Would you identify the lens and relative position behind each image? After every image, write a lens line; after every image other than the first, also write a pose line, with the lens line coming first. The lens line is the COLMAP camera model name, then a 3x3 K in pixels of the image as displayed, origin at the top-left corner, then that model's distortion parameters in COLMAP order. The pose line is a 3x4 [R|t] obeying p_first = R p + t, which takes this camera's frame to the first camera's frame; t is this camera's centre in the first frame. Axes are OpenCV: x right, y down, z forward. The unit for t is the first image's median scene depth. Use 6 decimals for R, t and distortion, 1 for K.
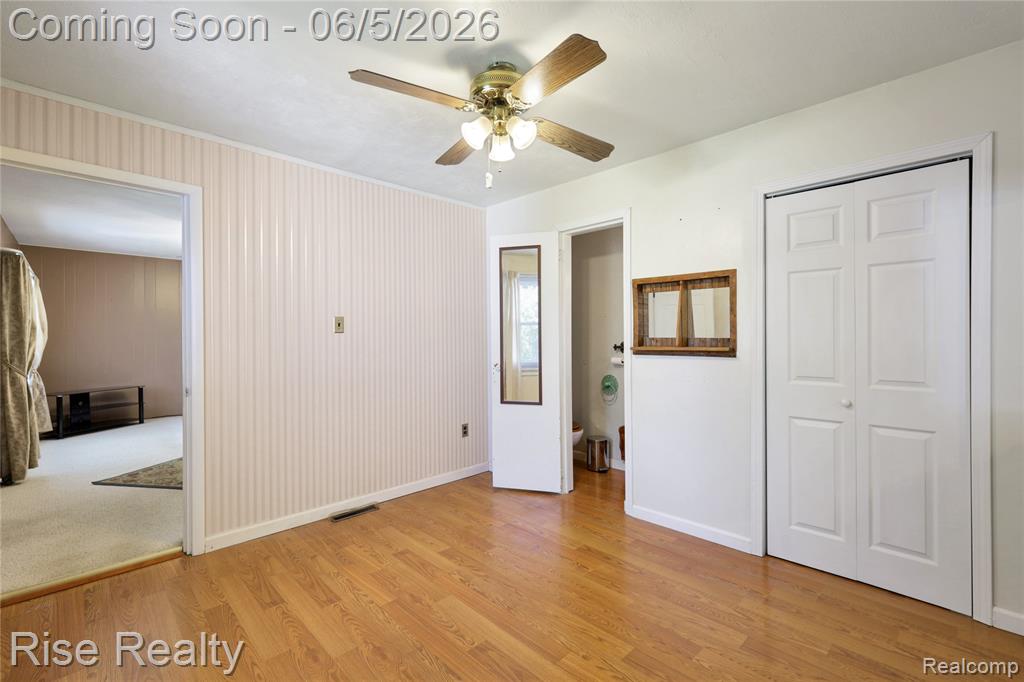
lens RADIAL K [[457.2, 0, 517.1], [0, 457.2, 338.0], [0, 0, 1]] dist [-0.000113, -0.000163]
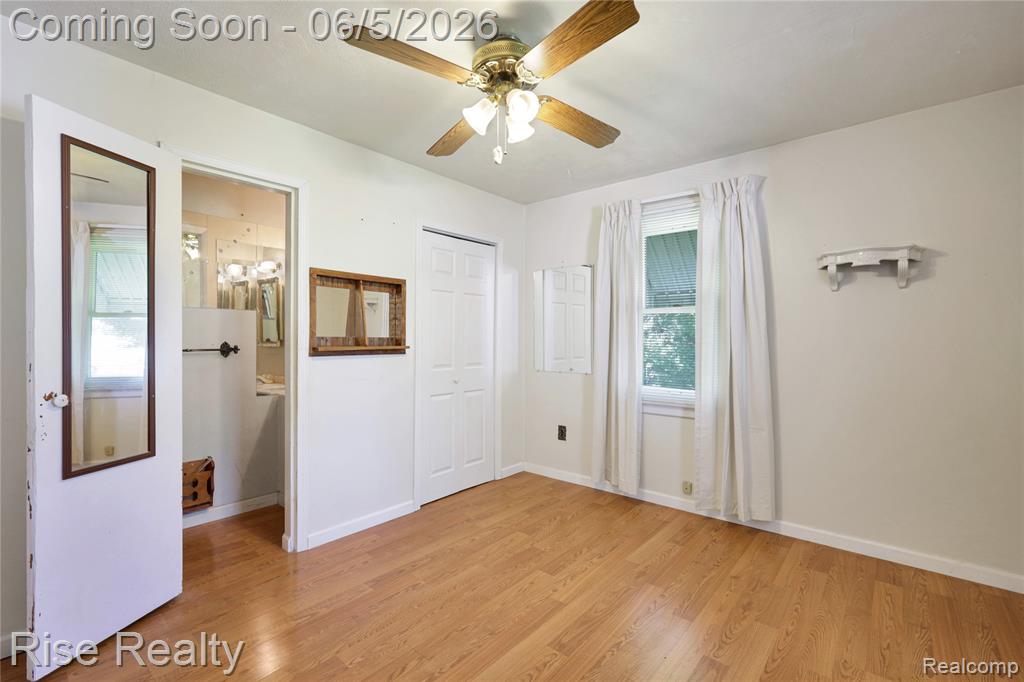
lens RADIAL K [[457.2, 0, 517.2], [0, 457.2, 340.5], [0, 0, 1]] dist [-0.000113, -0.000163]
pose [[-0.101017, 0.000321, 0.994885, -0.707775], [-0.000641, 1.000000, -0.000388, 0.007313], [-0.994885, -0.000677, -0.101017, 0.797698]]
